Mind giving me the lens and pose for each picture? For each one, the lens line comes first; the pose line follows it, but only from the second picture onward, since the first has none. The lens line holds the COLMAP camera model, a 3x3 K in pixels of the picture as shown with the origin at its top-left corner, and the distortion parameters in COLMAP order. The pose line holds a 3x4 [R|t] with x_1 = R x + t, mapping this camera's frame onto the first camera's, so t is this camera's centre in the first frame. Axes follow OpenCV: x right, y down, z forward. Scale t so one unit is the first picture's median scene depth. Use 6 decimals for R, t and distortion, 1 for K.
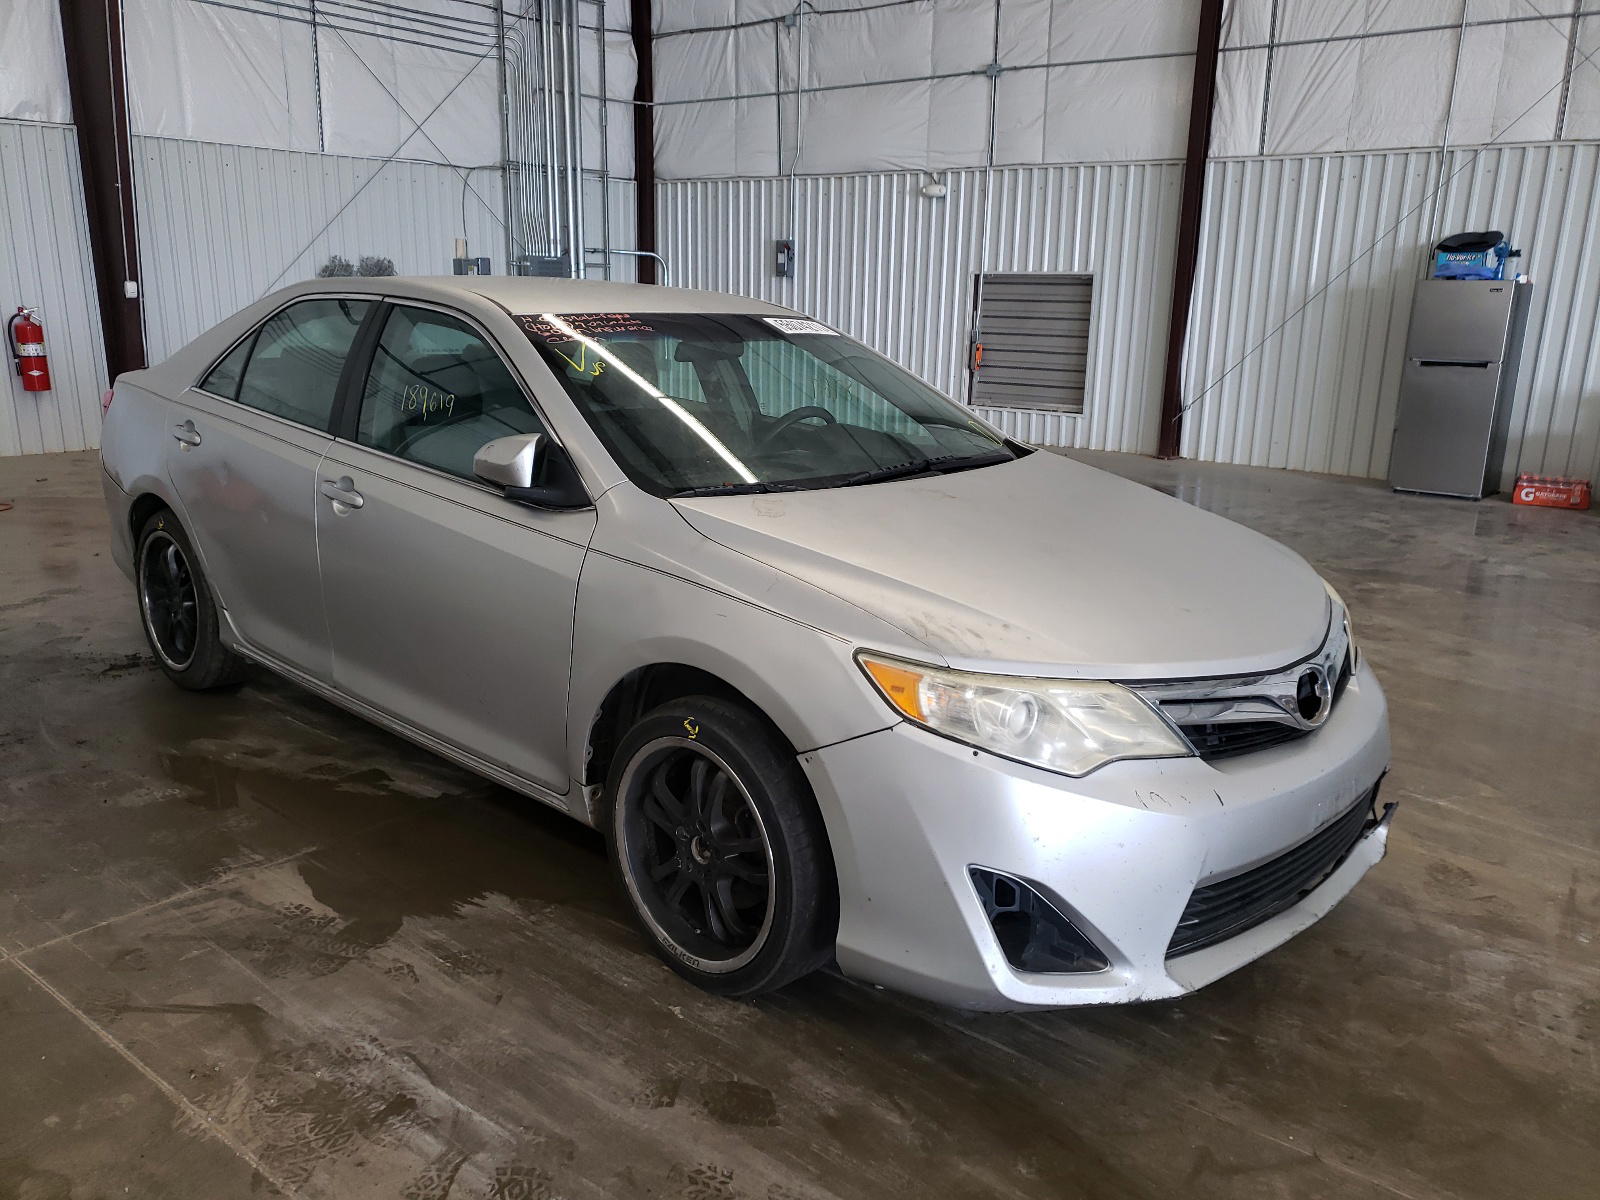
lens RADIAL K [[1212.4, 0, 810.0], [0, 1212.4, 605.2], [0, 0, 1]] dist [0.011998, 0.009638]
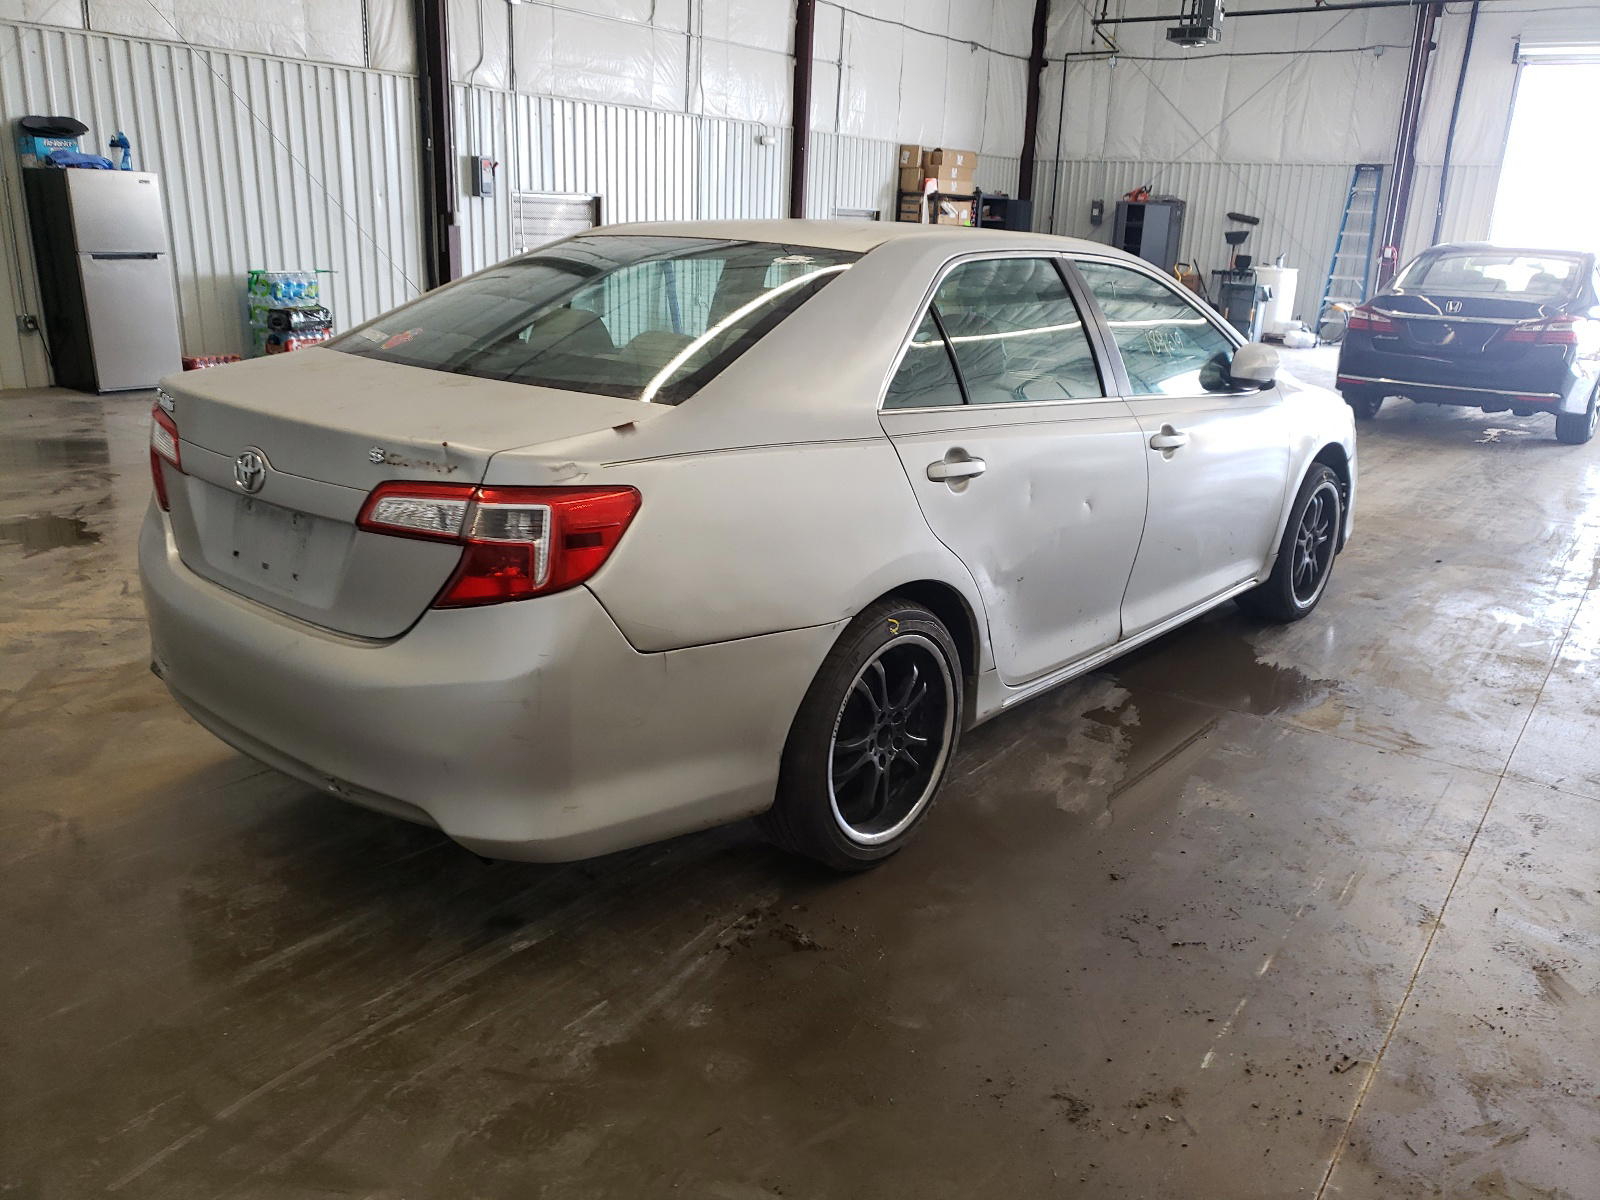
lens RADIAL K [[1212.4, 0, 807.5], [0, 1212.4, 592.9], [0, 0, 1]] dist [0.011998, 0.009638]
pose [[-0.021630, -0.317200, 0.948112, -1.261145], [0.217998, 0.924019, 0.314113, -0.327293], [-0.975710, 0.213481, 0.049162, 1.124541]]
